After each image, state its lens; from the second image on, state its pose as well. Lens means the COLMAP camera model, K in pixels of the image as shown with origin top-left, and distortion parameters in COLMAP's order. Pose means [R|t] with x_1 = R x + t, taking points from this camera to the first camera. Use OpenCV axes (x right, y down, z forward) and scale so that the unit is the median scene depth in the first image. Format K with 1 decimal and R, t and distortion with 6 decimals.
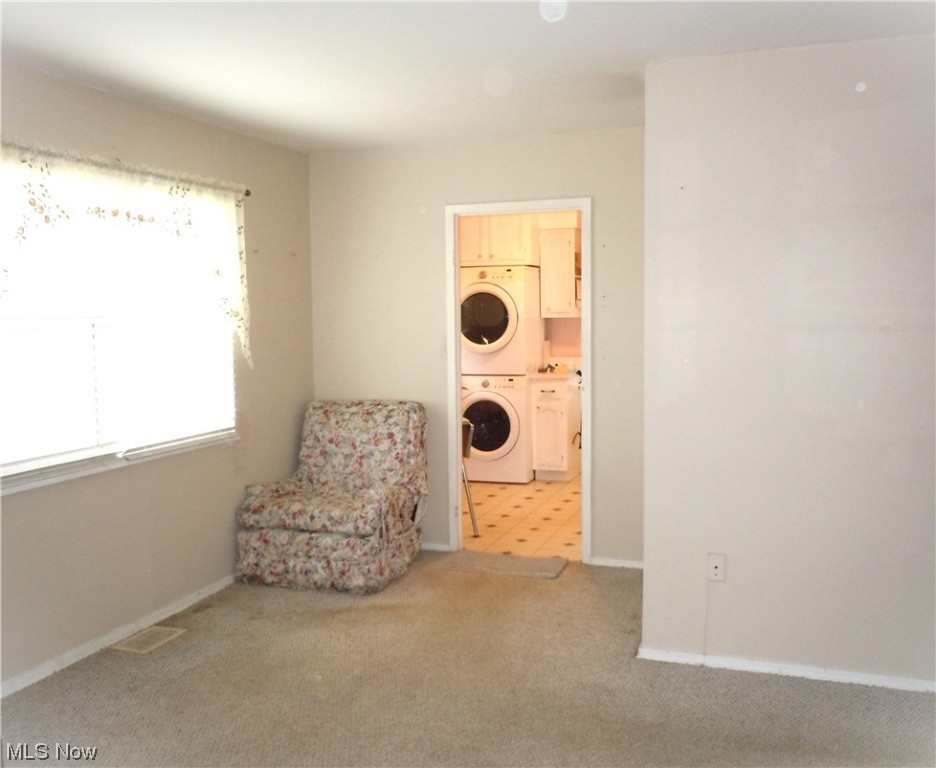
lens RADIAL K [[844.3, 0, 468.7], [0, 844.3, 384.3], [0, 0, 1]] dist [-0.001895, -0.000057]
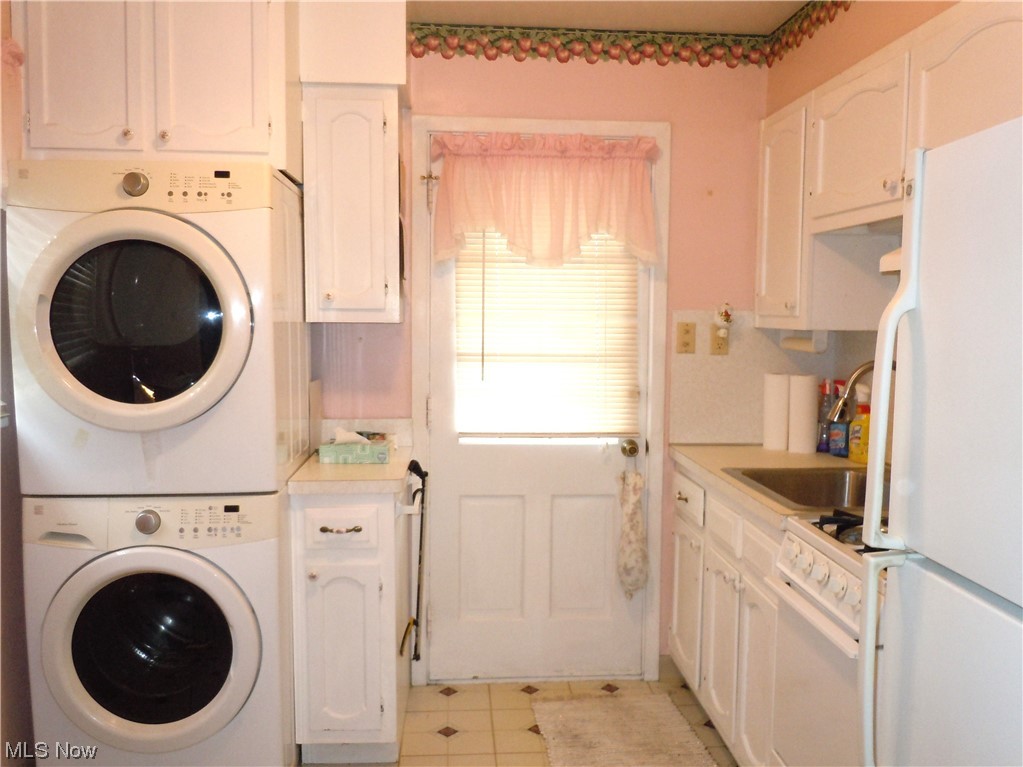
lens RADIAL K [[838.3, 0, 512.8], [0, 838.3, 380.1], [0, 0, 1]] dist [0.003612, 0.002034]
pose [[0.908981, -0.011867, 0.416669, 0.013302], [0.012957, 0.999916, 0.000214, -0.053268], [-0.416636, 0.005204, 0.909058, 0.642342]]
